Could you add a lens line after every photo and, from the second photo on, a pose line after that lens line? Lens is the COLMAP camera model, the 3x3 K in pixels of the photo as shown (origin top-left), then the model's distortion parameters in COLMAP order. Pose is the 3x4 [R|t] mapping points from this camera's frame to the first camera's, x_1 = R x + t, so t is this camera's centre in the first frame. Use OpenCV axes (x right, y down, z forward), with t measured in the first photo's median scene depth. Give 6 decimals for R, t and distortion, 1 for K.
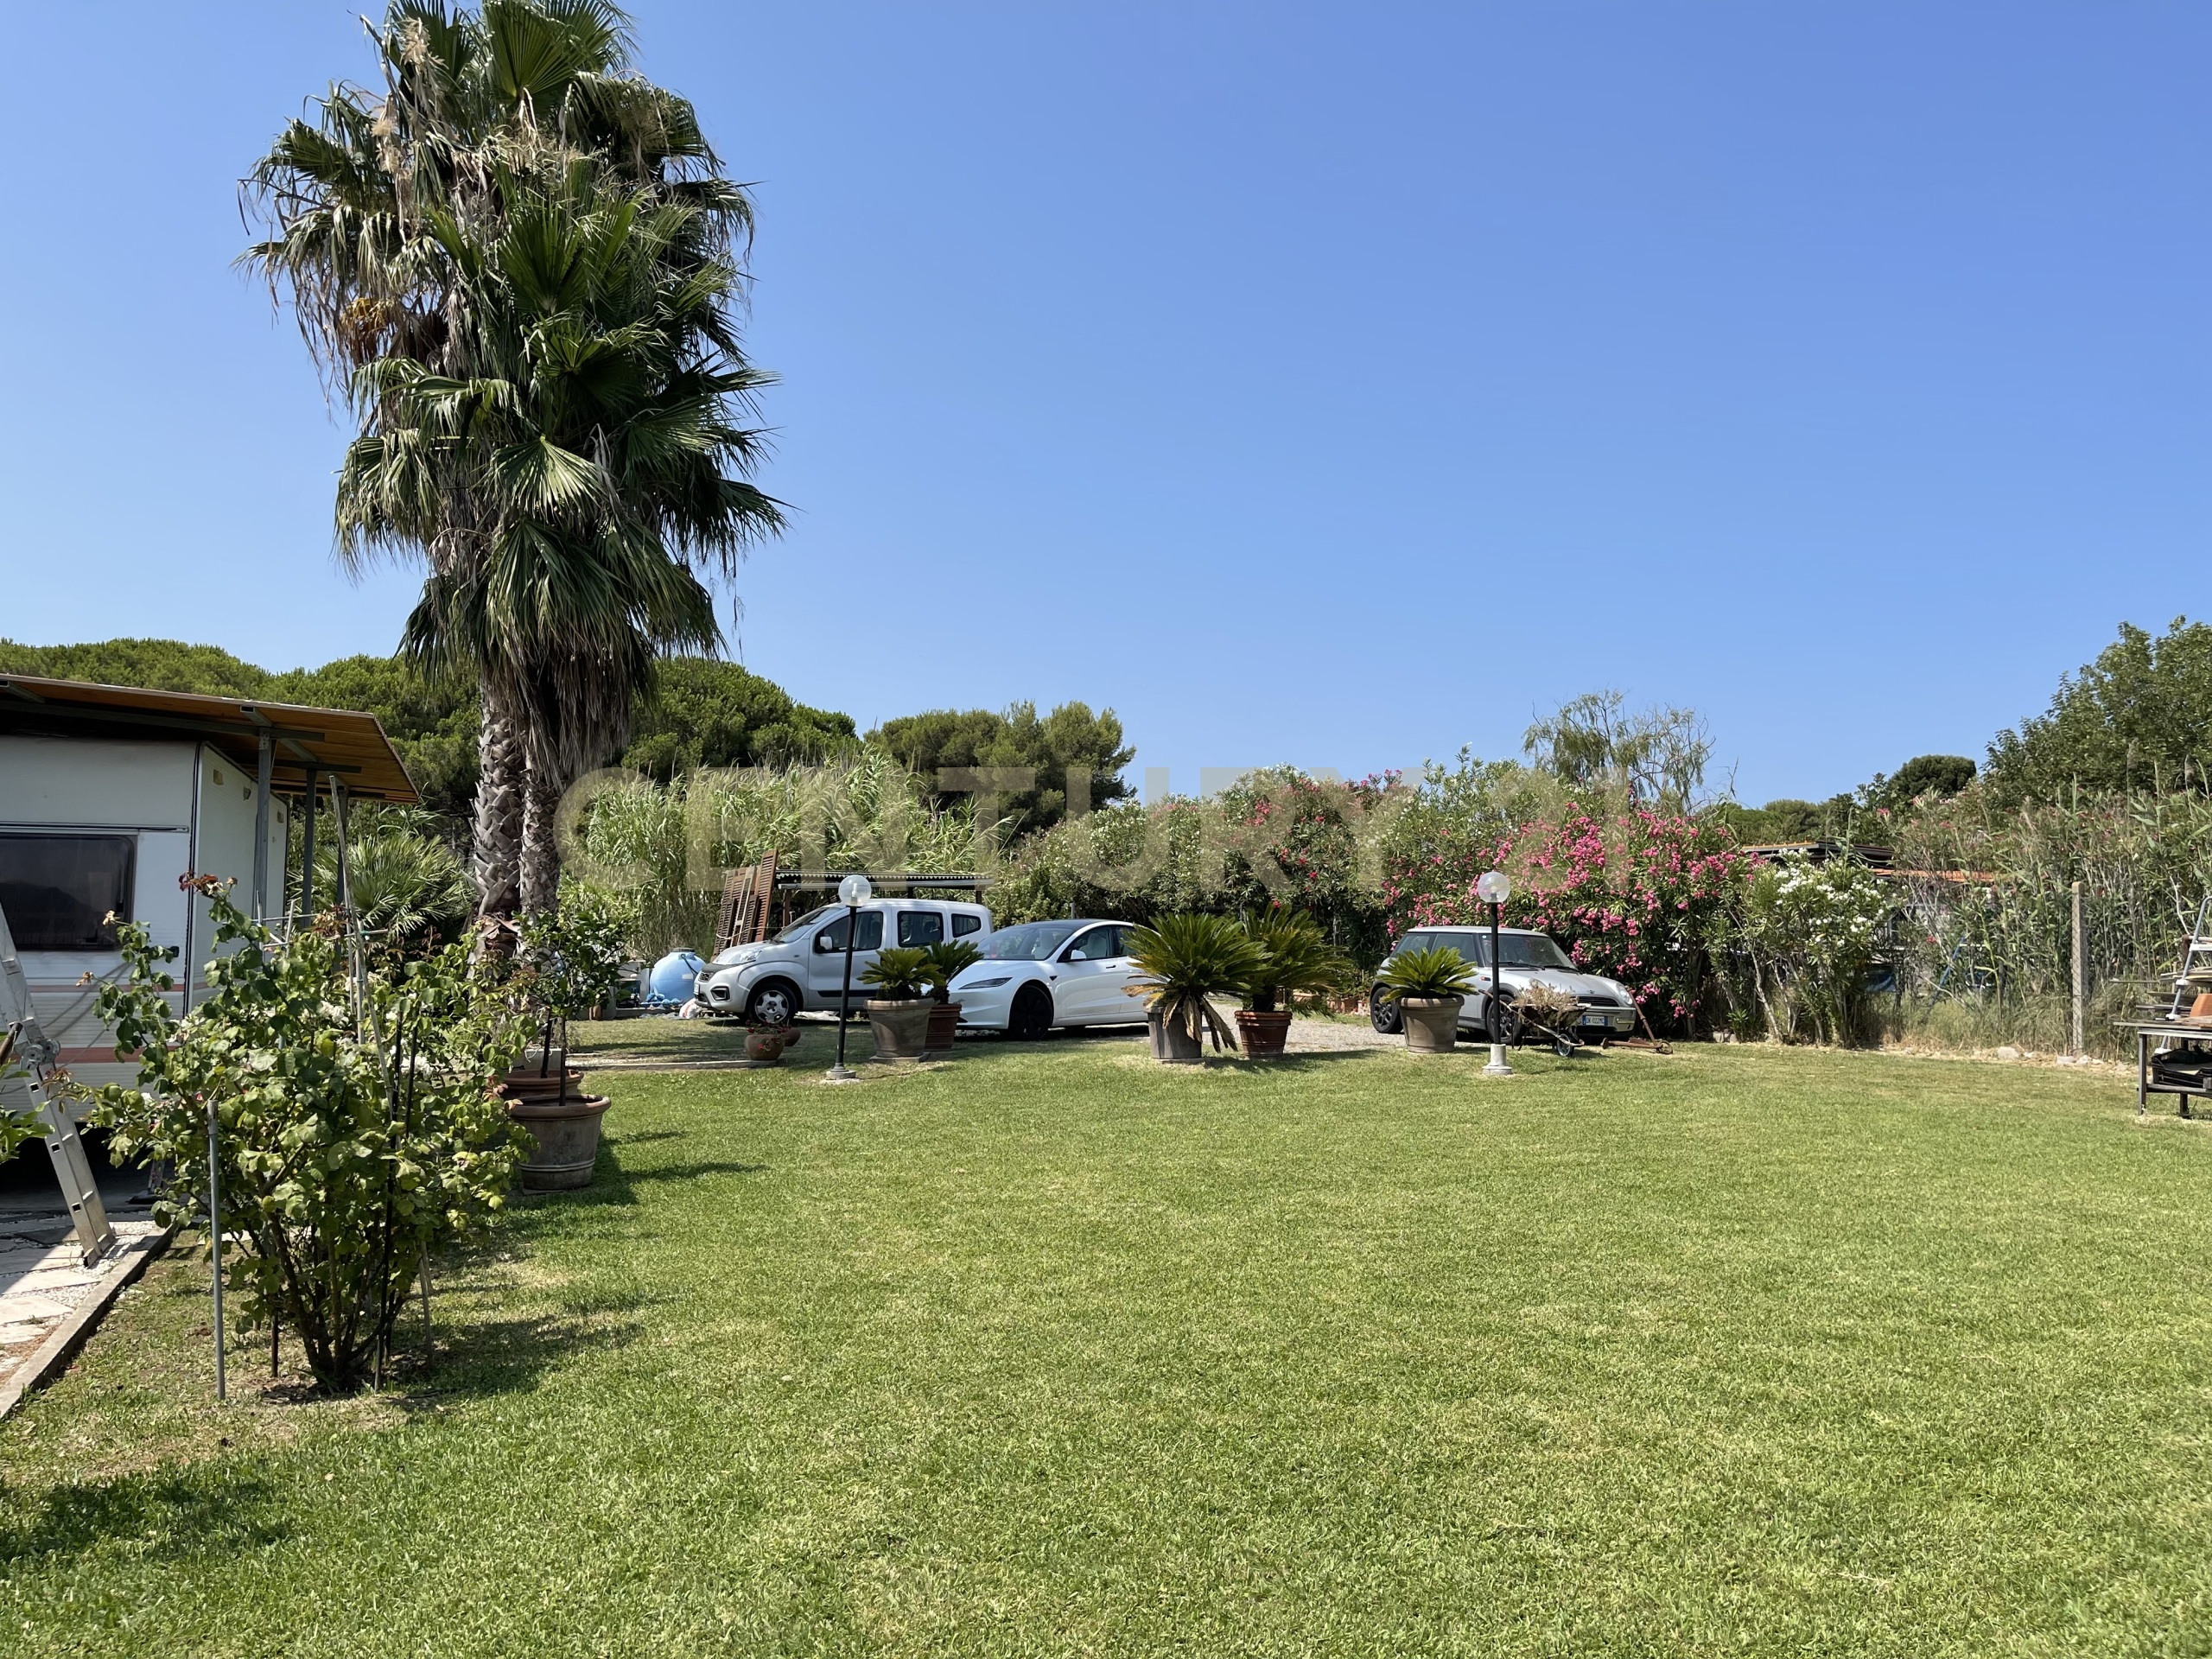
lens RADIAL K [[1625.4, 0, 1089.4], [0, 1625.4, 829.3], [0, 0, 1]] dist [0.047015, -0.078128]
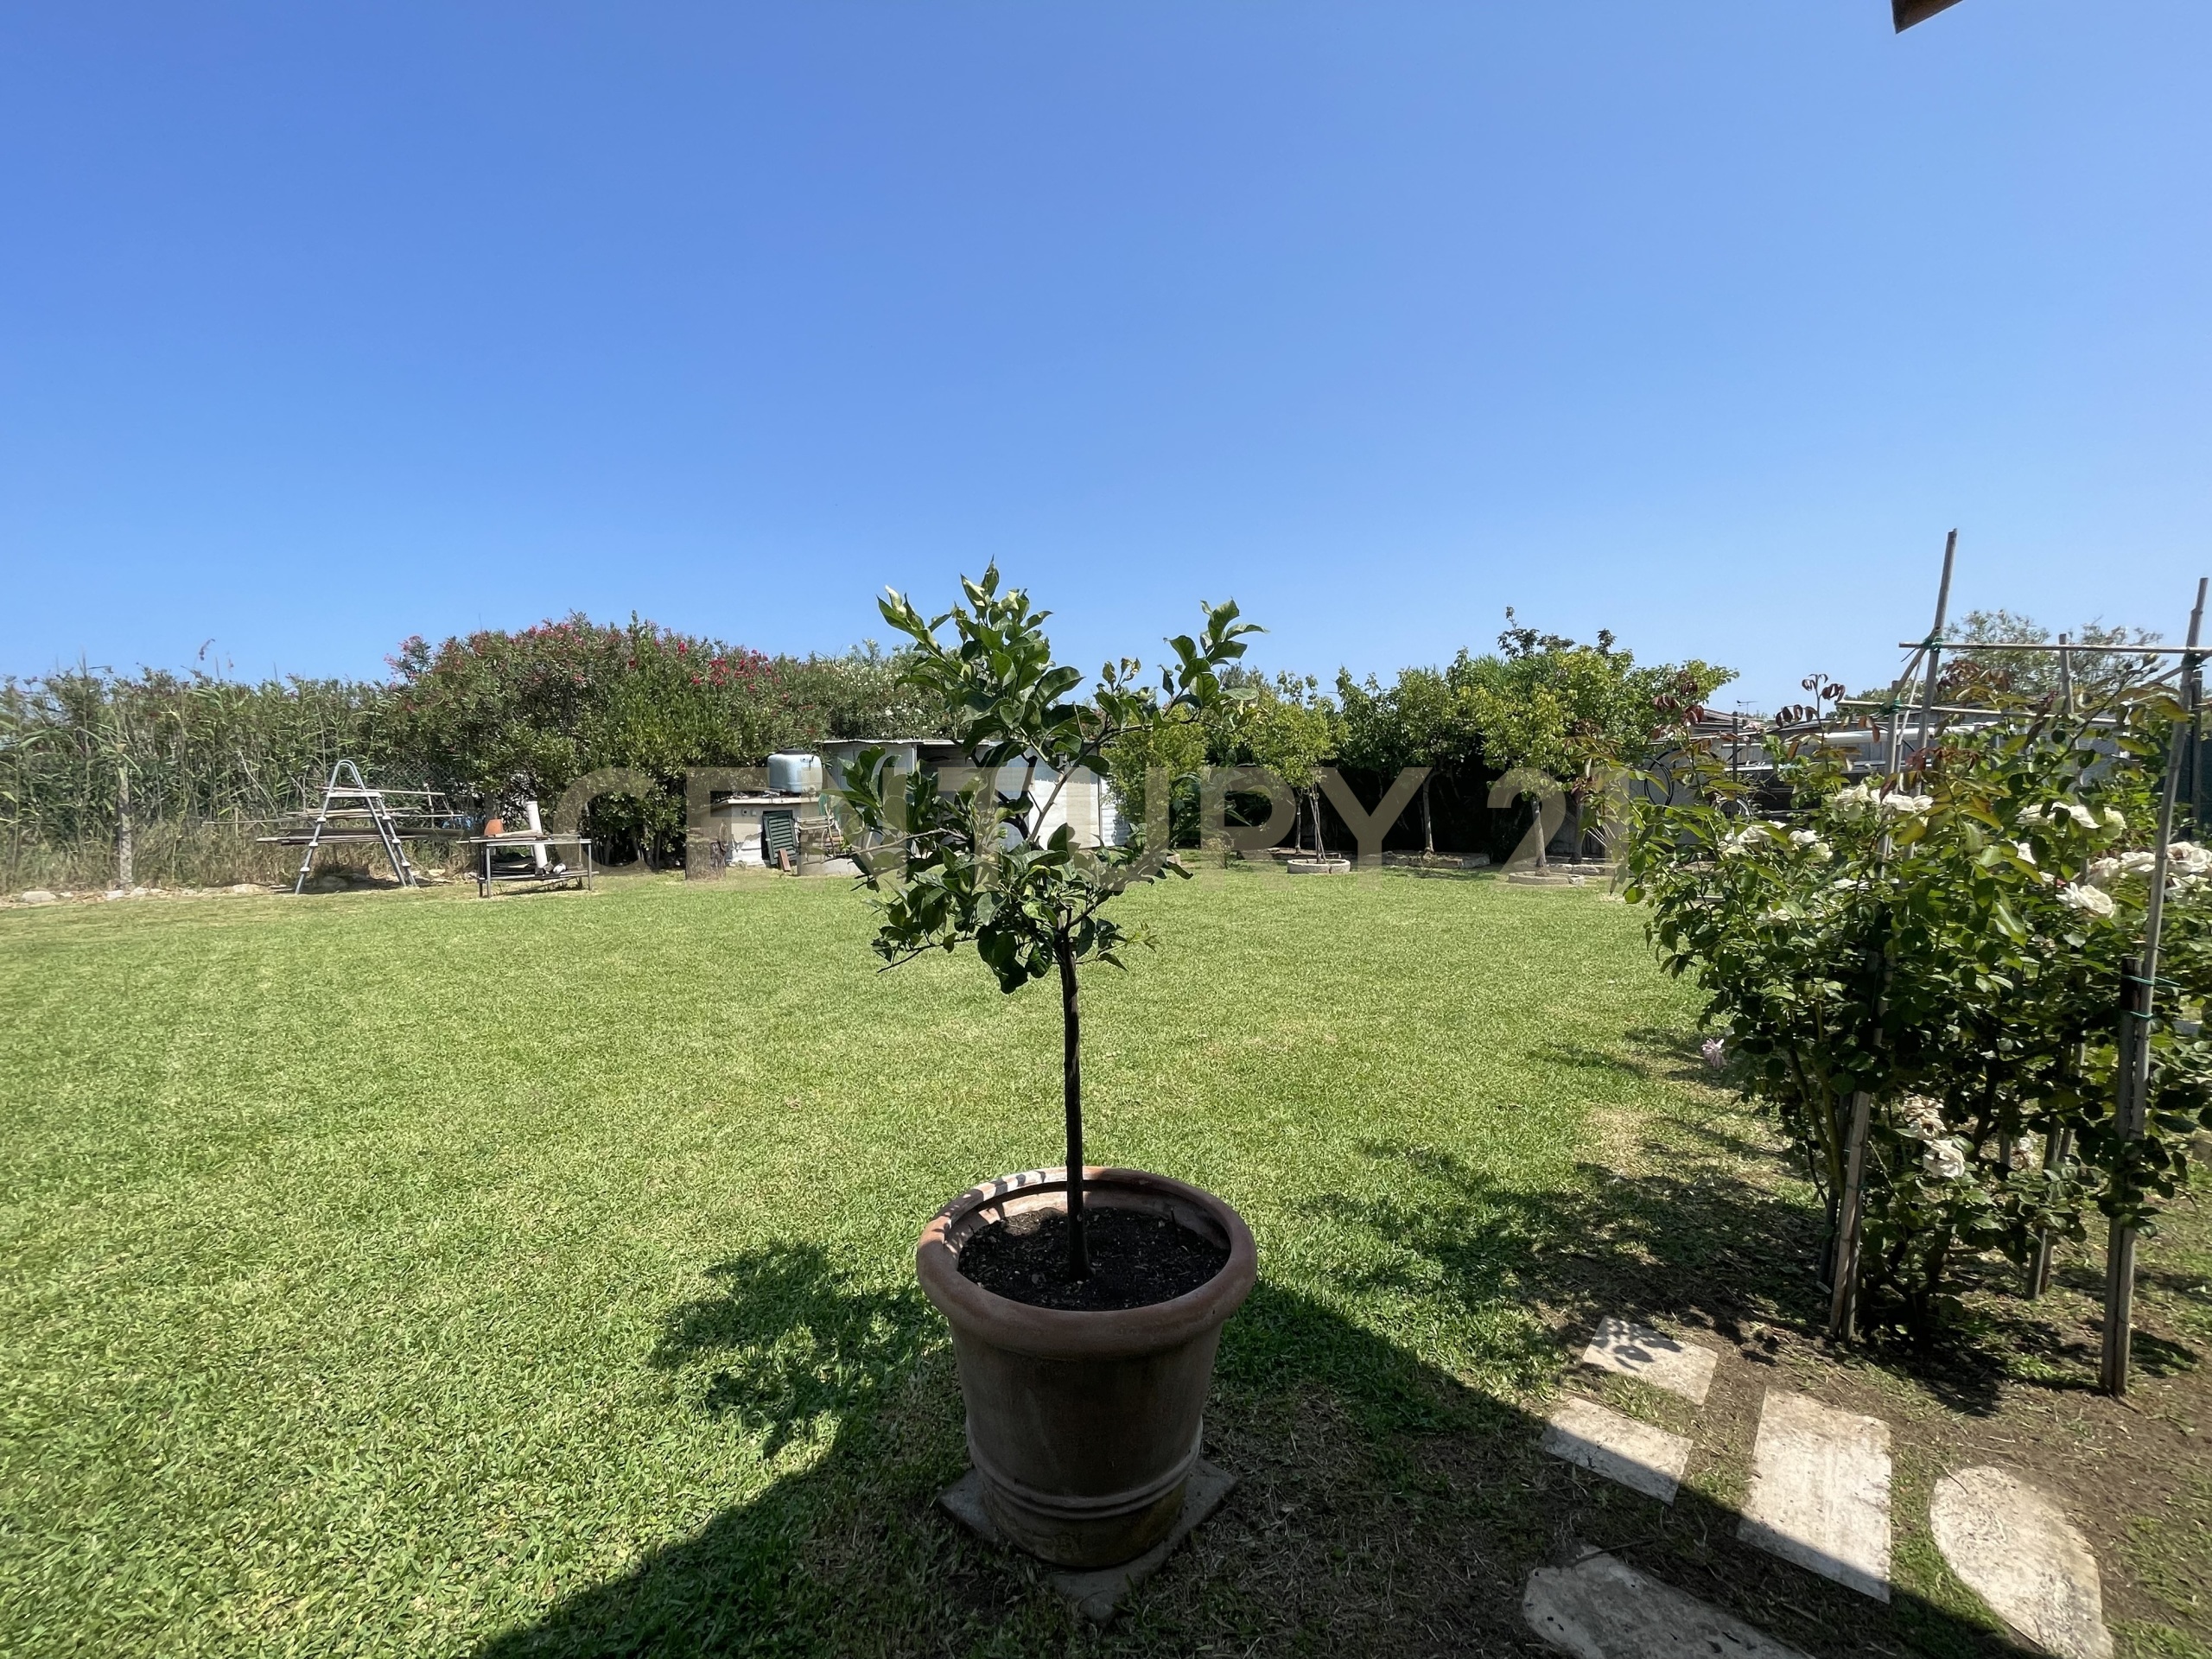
lens RADIAL K [[891.4, 0, 1101.9], [0, 891.4, 841.3], [0, 0, 1]] dist [0.002682, -0.001062]
pose [[-0.413159, -0.048831, 0.909349, -0.211666], [-0.045689, 0.998415, 0.032855, 0.037107], [-0.909512, -0.027973, -0.414735, 0.467994]]
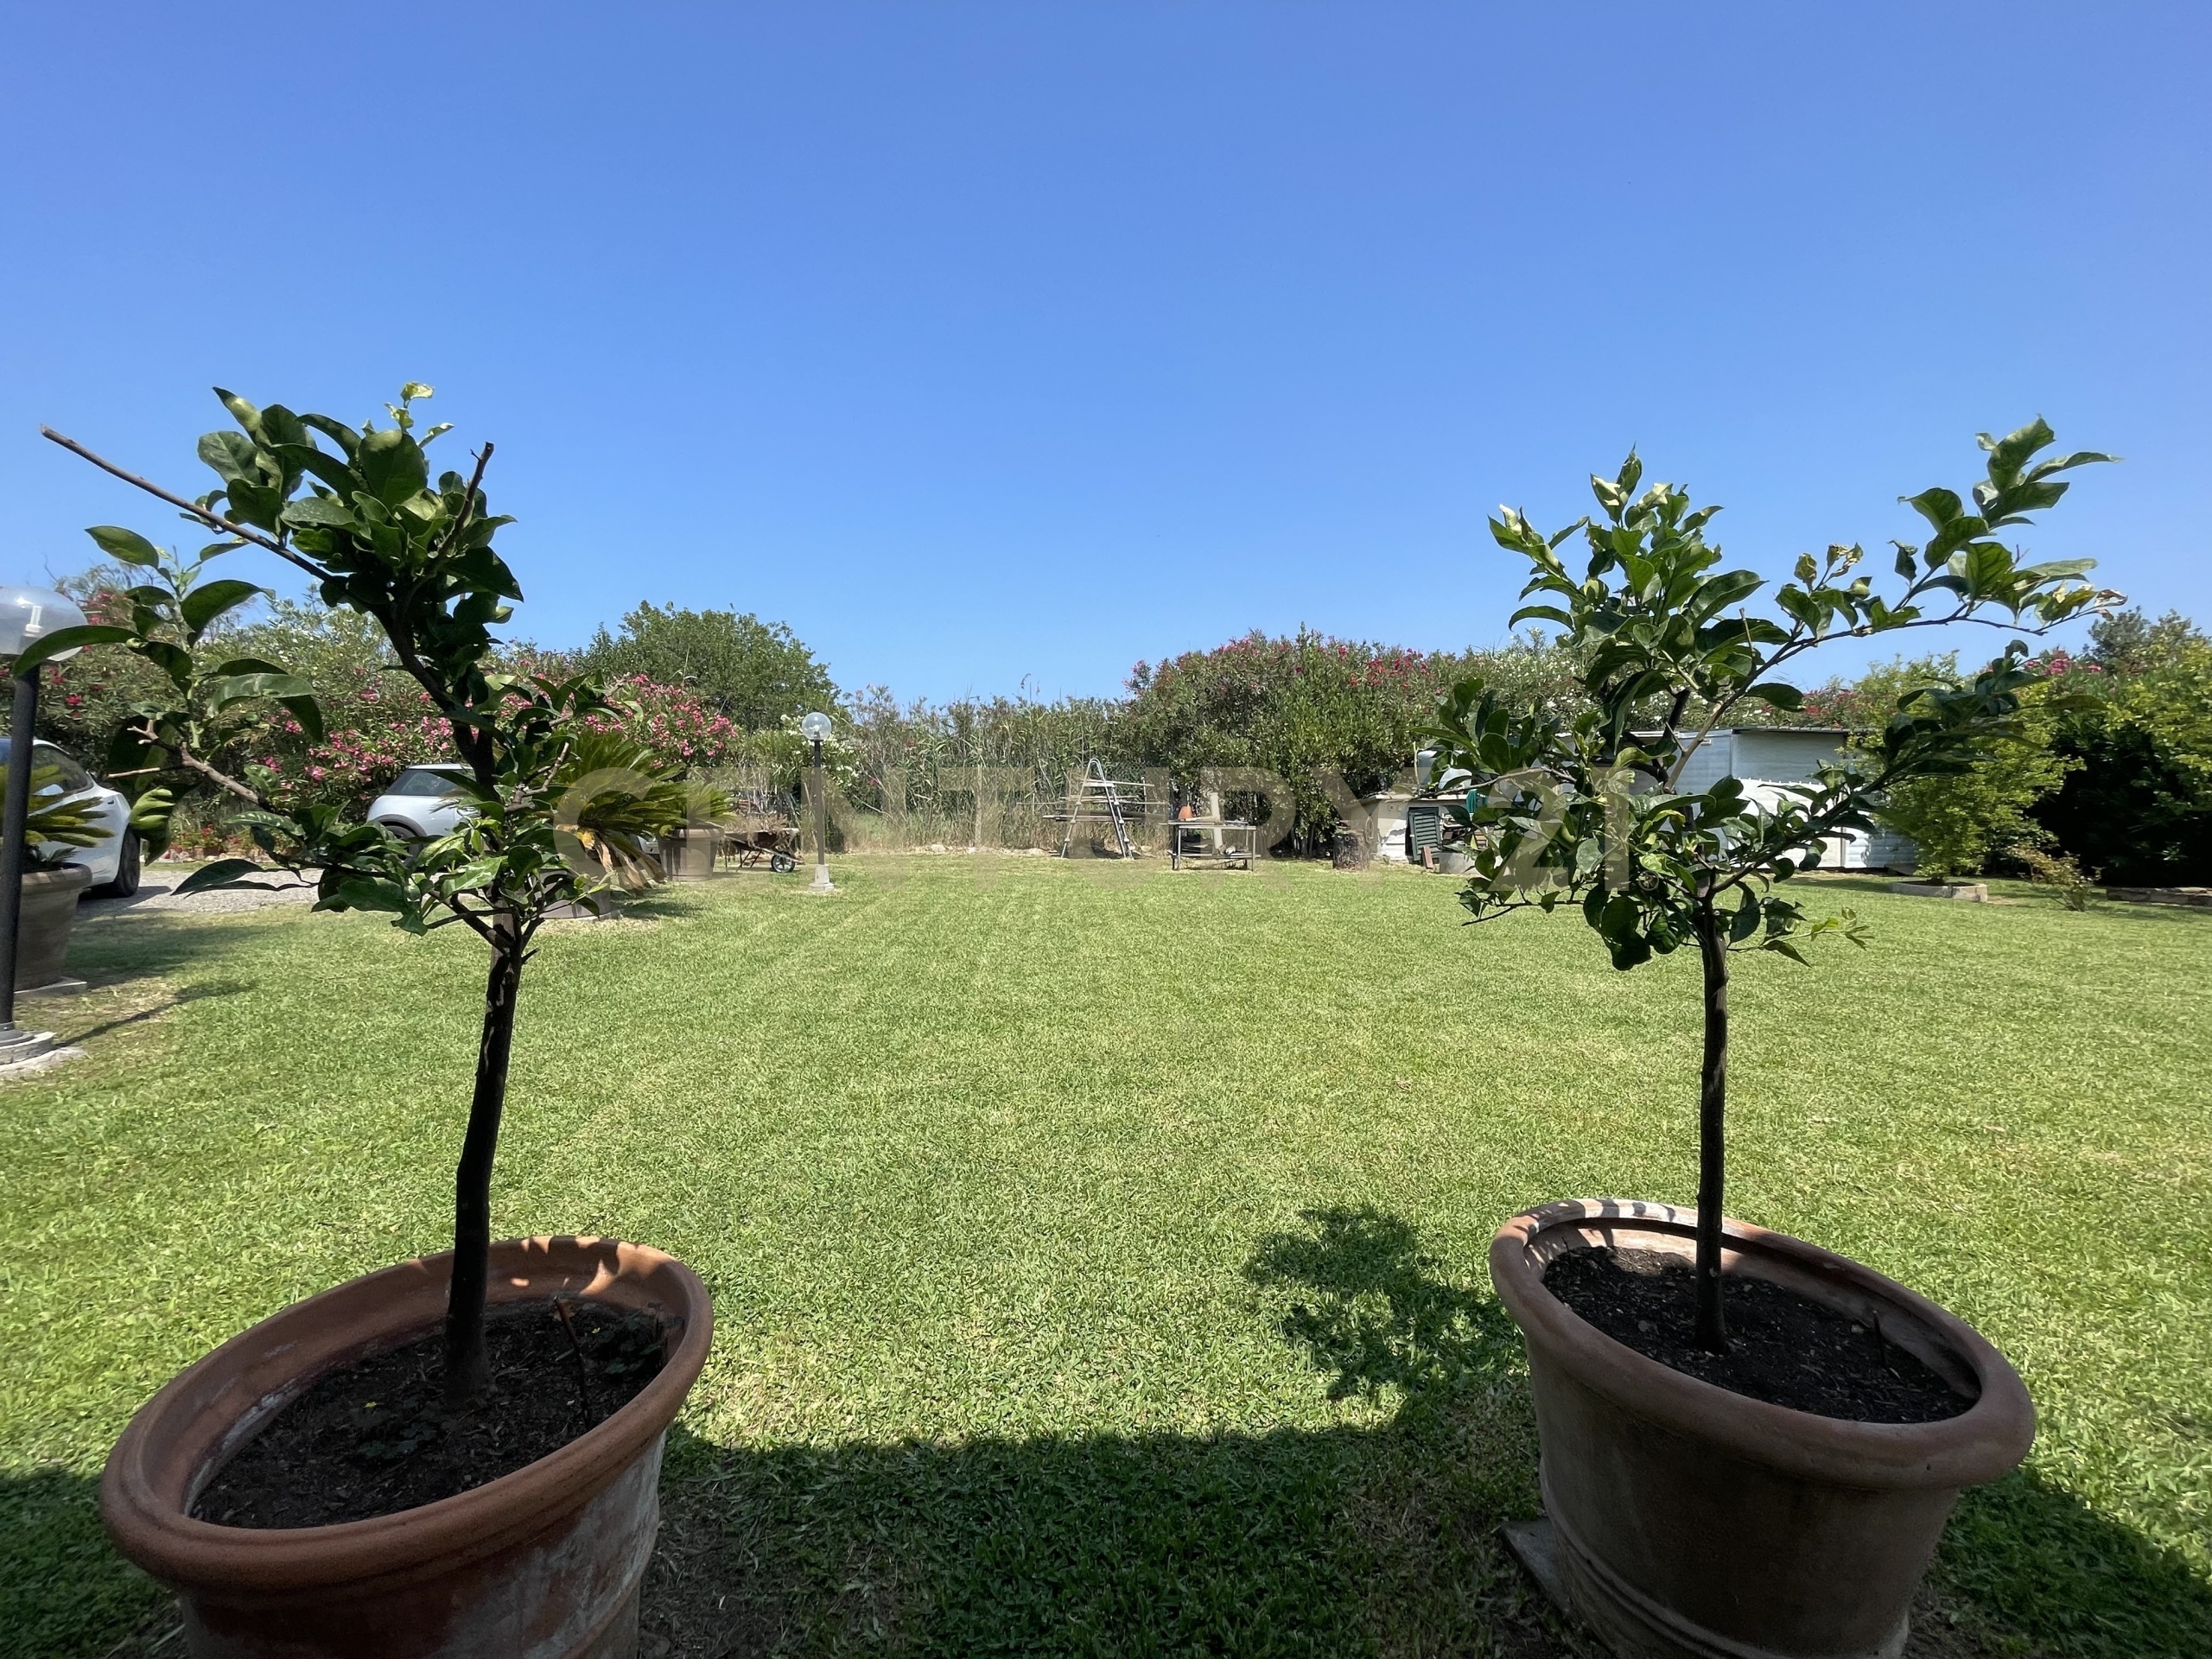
lens RADIAL K [[891.4, 0, 1103.3], [0, 891.4, 839.2], [0, 0, 1]] dist [0.002682, -0.001062]
pose [[0.269667, -0.048115, 0.961751, -0.210028], [-0.066507, 0.995435, 0.068448, 0.041726], [-0.960654, -0.082421, 0.265236, 0.462870]]
